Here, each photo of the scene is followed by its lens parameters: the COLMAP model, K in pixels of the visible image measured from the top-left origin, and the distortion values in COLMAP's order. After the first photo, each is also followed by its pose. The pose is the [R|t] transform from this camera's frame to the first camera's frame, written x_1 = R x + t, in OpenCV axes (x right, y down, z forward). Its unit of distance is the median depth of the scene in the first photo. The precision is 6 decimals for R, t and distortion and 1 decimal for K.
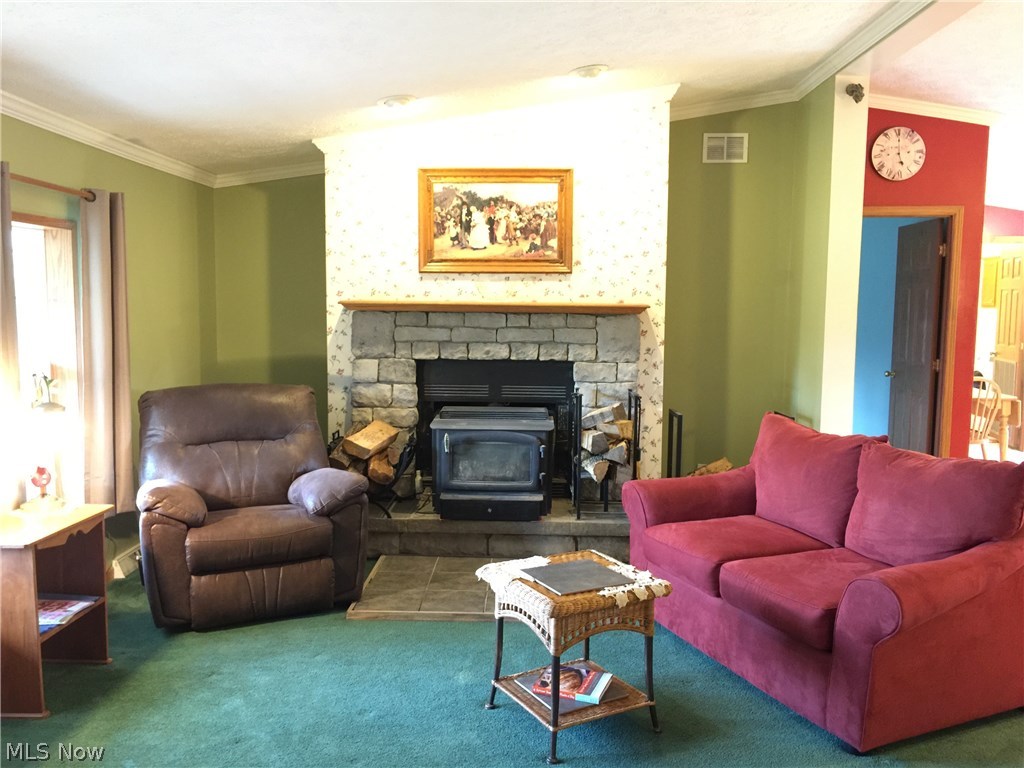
lens RADIAL K [[869.7, 0, 508.1], [0, 869.7, 385.7], [0, 0, 1]] dist [-0.005054, 0.004262]
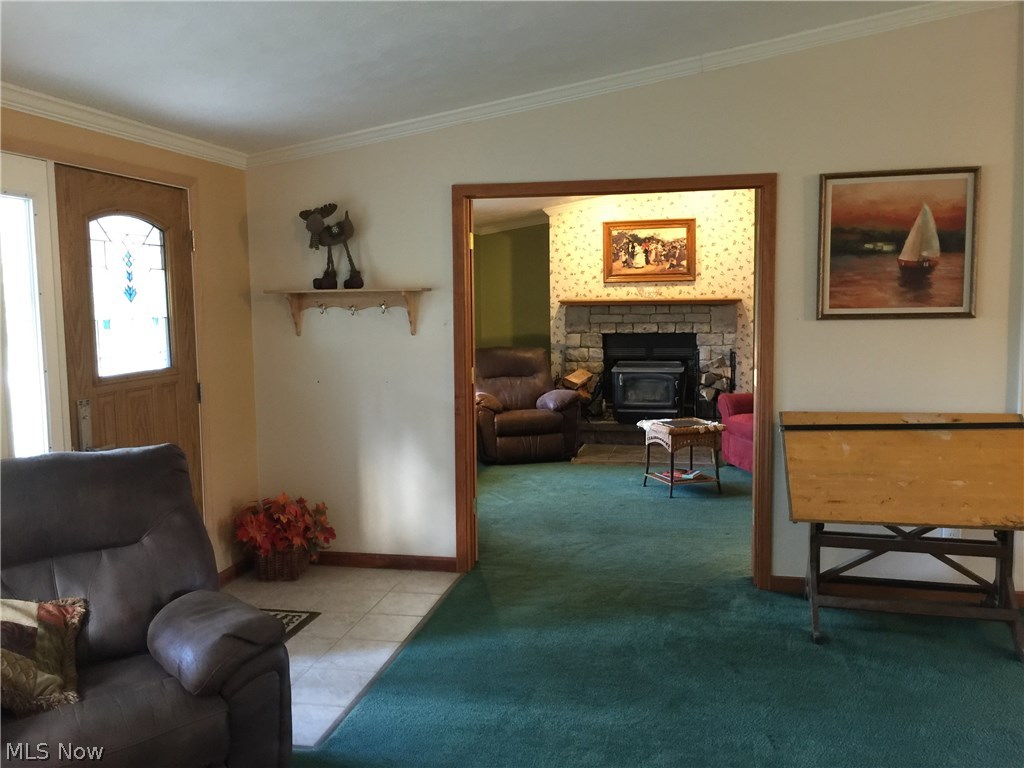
lens RADIAL K [[869.7, 0, 509.7], [0, 869.7, 383.0], [0, 0, 1]] dist [-0.005054, 0.004262]
pose [[0.982349, -0.005273, -0.186984, 0.034961], [0.005545, 0.999984, 0.000935, 0.065920], [0.186976, -0.001956, 0.982363, -0.730271]]
